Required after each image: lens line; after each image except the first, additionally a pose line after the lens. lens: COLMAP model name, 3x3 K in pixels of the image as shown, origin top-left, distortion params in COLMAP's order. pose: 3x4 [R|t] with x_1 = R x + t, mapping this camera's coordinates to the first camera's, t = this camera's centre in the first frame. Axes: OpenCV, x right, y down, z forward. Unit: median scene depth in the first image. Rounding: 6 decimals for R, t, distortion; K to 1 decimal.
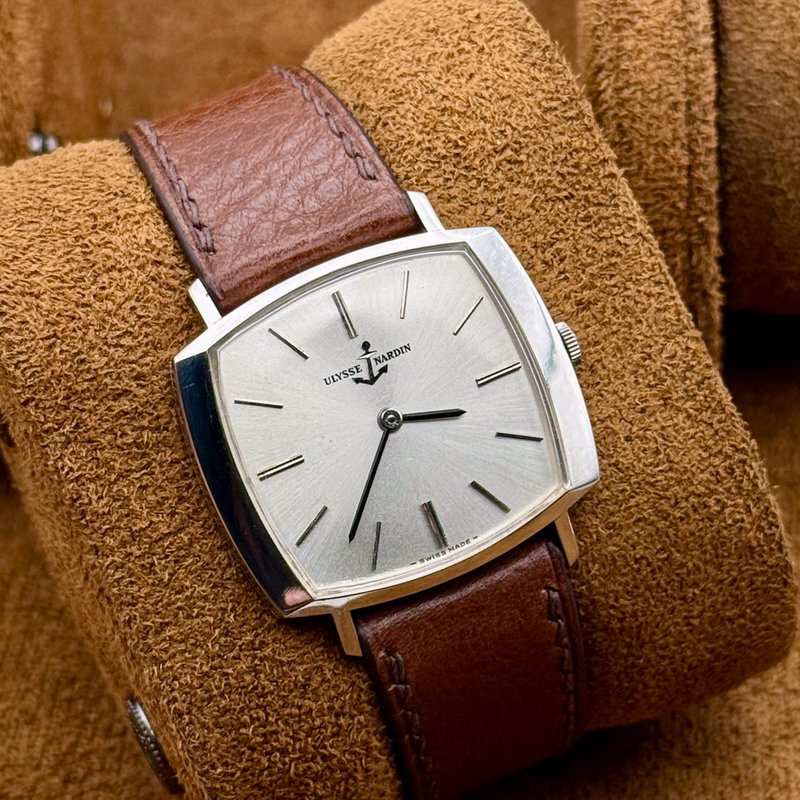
lens RADIAL K [[2915.5, 0, 400.0], [0, 2915.5, 400.0], [0, 0, 1]] dist [0.087688, 0.682880]
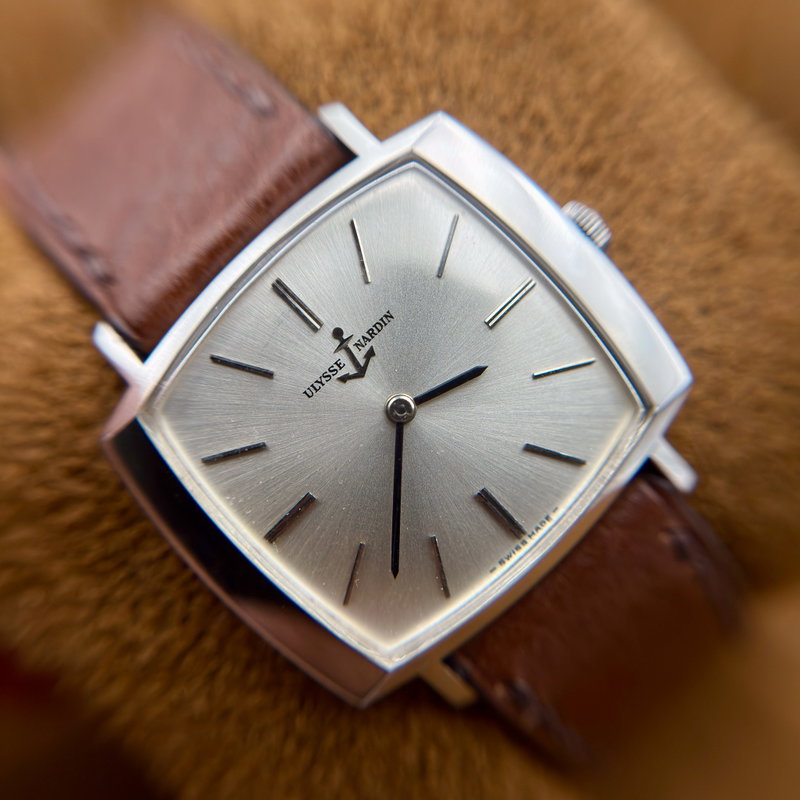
lens RADIAL K [[811.6, 0, 400.0], [0, 811.6, 400.0], [0, 0, 1]] dist [0.616491, -0.000506]
pose [[0.930222, -0.341487, -0.134440, 0.026777], [0.358296, 0.924335, 0.131256, -0.024426], [0.079445, -0.170266, 0.982190, 0.763870]]
